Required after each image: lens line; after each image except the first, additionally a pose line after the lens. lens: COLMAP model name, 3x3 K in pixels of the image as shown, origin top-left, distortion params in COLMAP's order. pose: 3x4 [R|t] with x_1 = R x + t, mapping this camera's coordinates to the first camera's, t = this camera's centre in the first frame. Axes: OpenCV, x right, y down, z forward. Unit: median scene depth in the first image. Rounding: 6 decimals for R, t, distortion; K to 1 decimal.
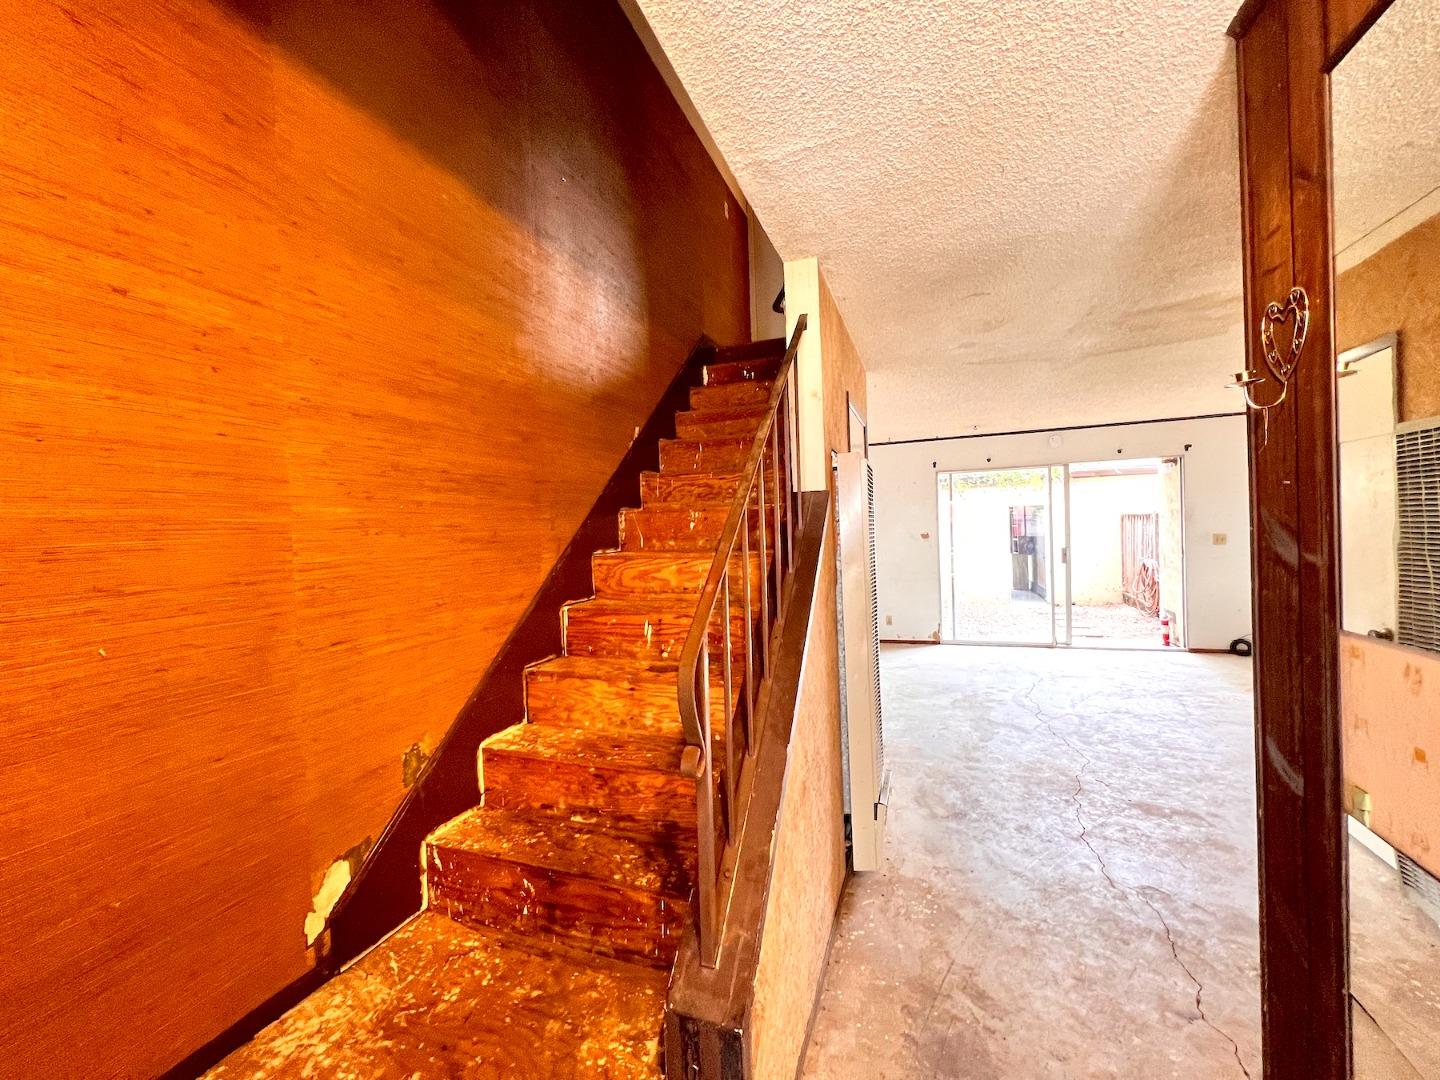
lens RADIAL K [[572.0, 0, 719.1], [0, 572.0, 538.0], [0, 0, 1]] dist [-0.001394, 0.000140]
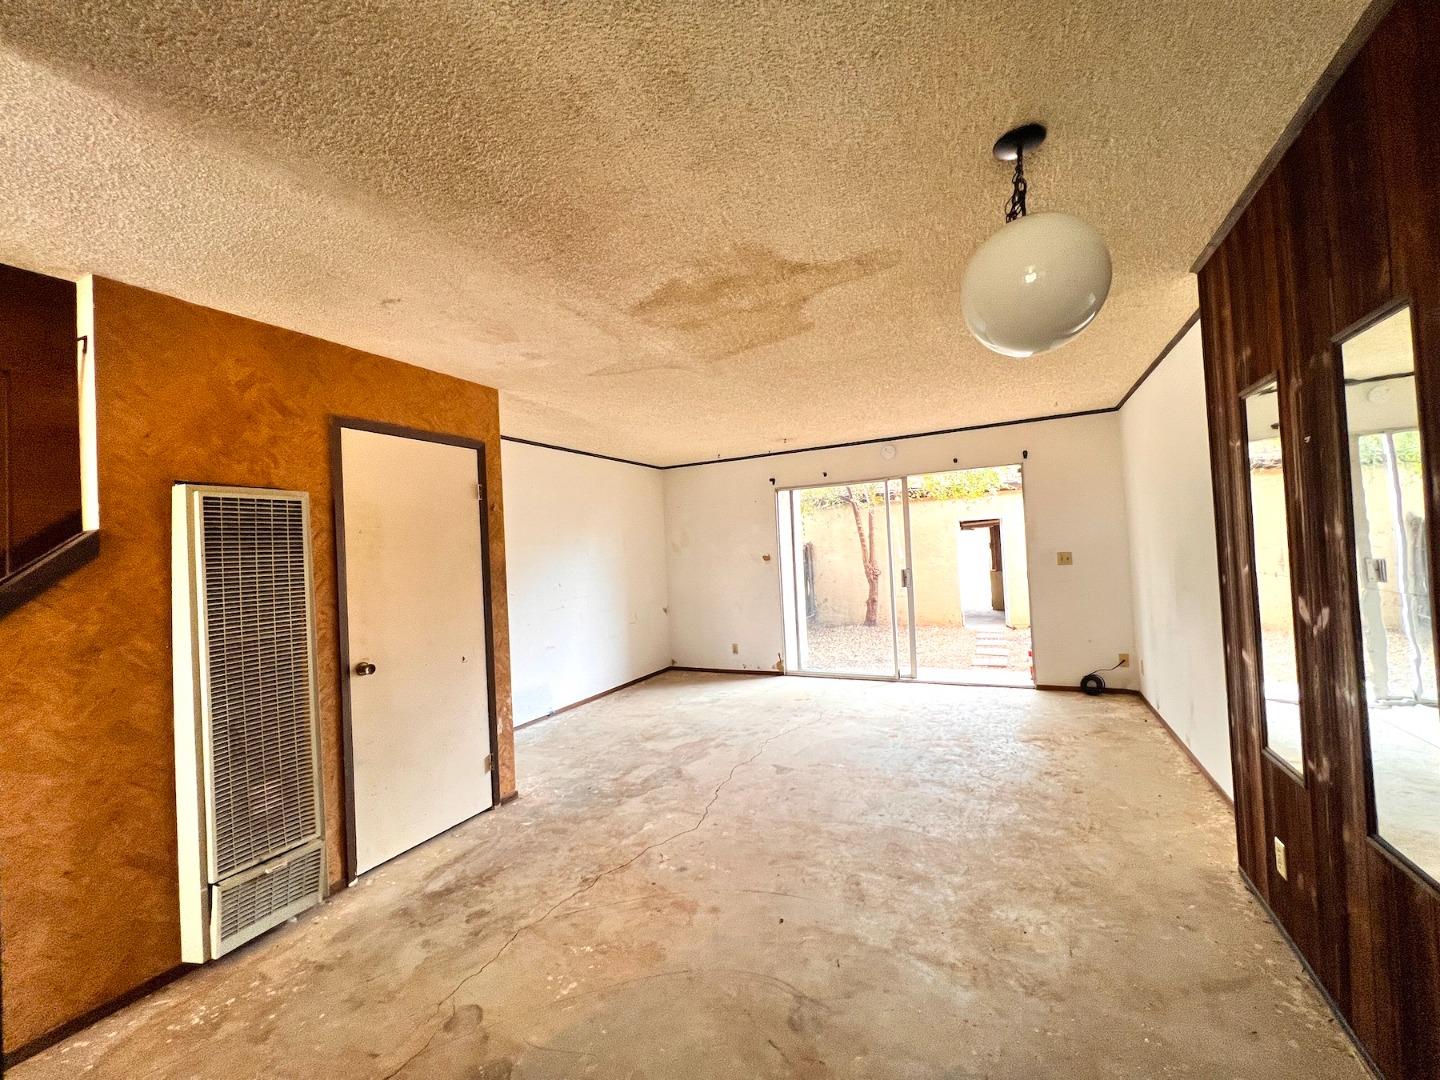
lens RADIAL K [[572.0, 0, 720.0], [0, 572.0, 538.6], [0, 0, 1]] dist [-0.001394, 0.000140]
pose [[0.993792, -0.016048, -0.110093, 0.418167], [0.013066, 0.999529, -0.027751, -0.010753], [0.110486, 0.026141, 0.993534, 0.073418]]
